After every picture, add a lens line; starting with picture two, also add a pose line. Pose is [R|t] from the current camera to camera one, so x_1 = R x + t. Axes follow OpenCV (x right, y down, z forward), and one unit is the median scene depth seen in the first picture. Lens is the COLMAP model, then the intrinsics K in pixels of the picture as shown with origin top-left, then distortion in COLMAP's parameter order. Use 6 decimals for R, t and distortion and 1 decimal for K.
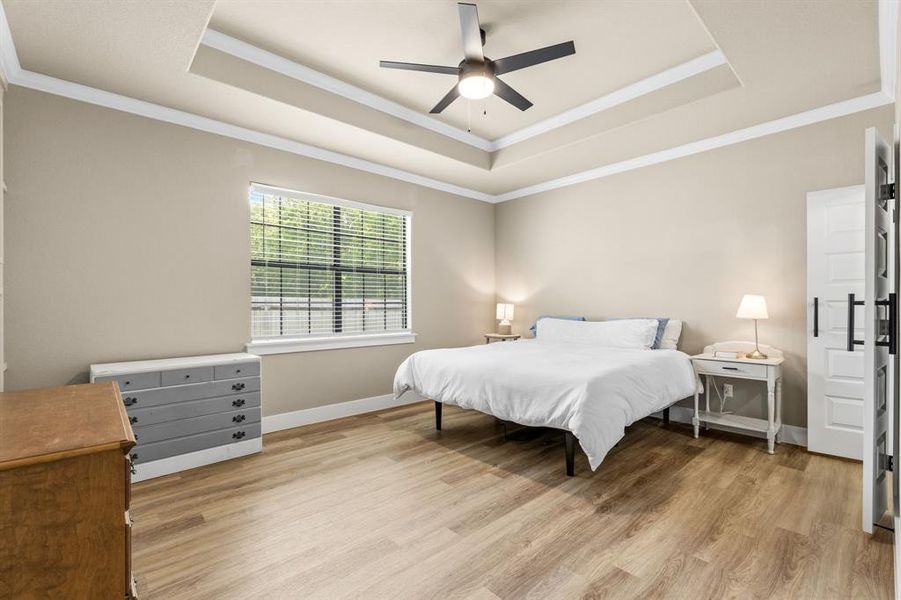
lens RADIAL K [[397.0, 0, 450.6], [0, 397.0, 304.9], [0, 0, 1]] dist [-0.000558, 0.000213]
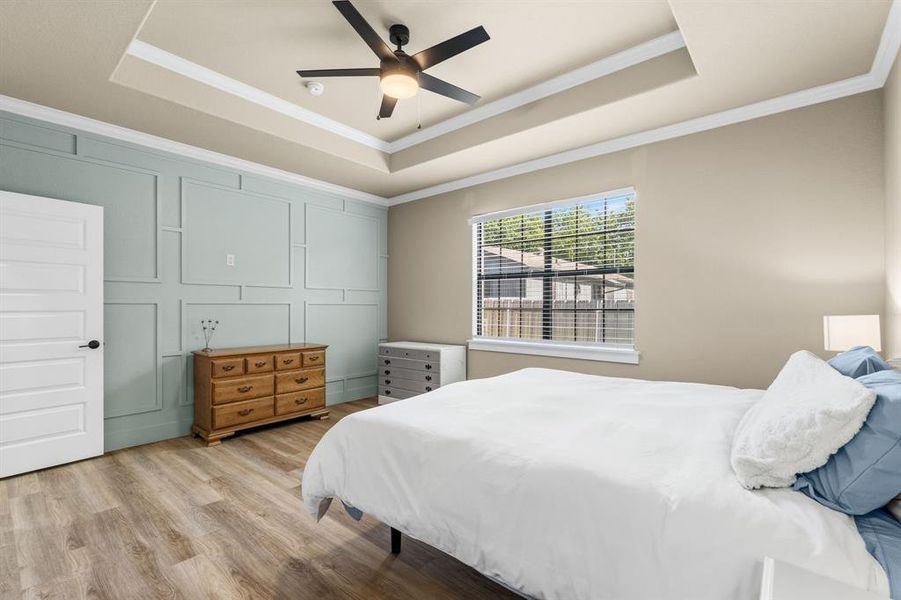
lens RADIAL K [[397.0, 0, 450.6], [0, 397.0, 304.9], [0, 0, 1]] dist [-0.000558, 0.000213]
pose [[0.136306, 0.000827, -0.990666, 1.056920], [-0.004112, 0.999992, 0.000269, -0.024368], [0.990658, 0.004037, 0.136308, 1.018746]]
